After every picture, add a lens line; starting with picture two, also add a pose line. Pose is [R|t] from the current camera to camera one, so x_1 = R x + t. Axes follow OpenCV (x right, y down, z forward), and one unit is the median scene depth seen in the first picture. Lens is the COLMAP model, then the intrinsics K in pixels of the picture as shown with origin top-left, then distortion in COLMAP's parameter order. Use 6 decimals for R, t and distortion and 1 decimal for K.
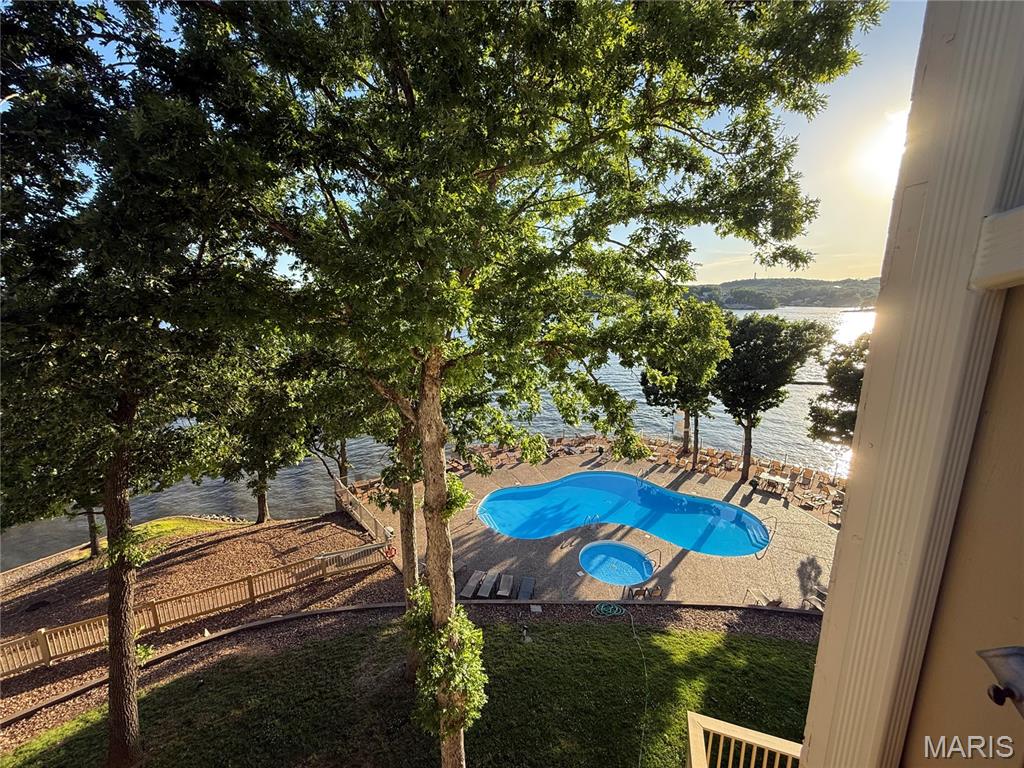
lens RADIAL K [[409.5, 0, 507.8], [0, 409.5, 381.6], [0, 0, 1]] dist [0.001432, 0.000147]
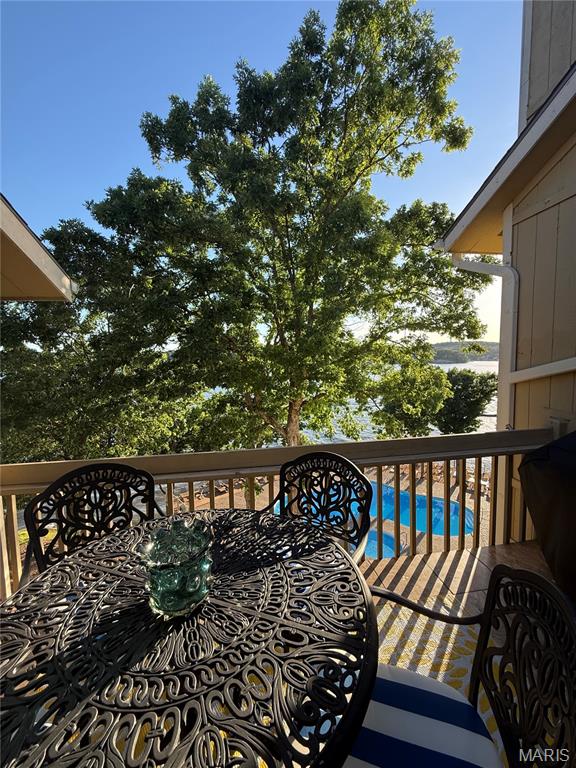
lens RADIAL K [[307.1, 0, 288.0], [0, 307.1, 384.0], [0, 0, 1]] dist [0.001432, 0.000147]
pose [[0.998841, -0.018900, 0.044260, -0.201245], [0.023881, 0.993094, -0.114868, 0.019547], [-0.041784, 0.115792, 0.992394, -0.286894]]
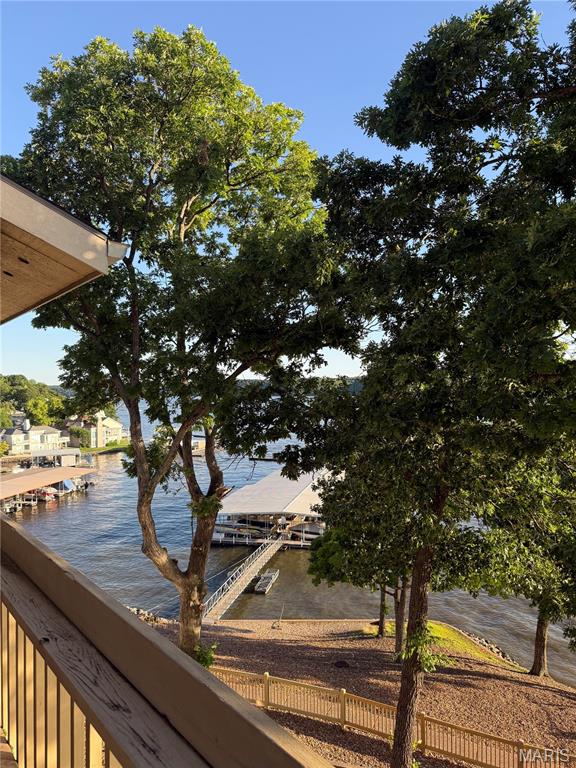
lens RADIAL K [[543.4, 0, 288.0], [0, 543.4, 384.0], [0, 0, 1]] dist [-0.000741, -0.000500]
pose [[0.545997, -0.000658, -0.837787, -0.018129], [-0.160615, 0.981369, -0.105445, -0.005322], [0.822247, 0.192134, 0.535718, -0.025777]]
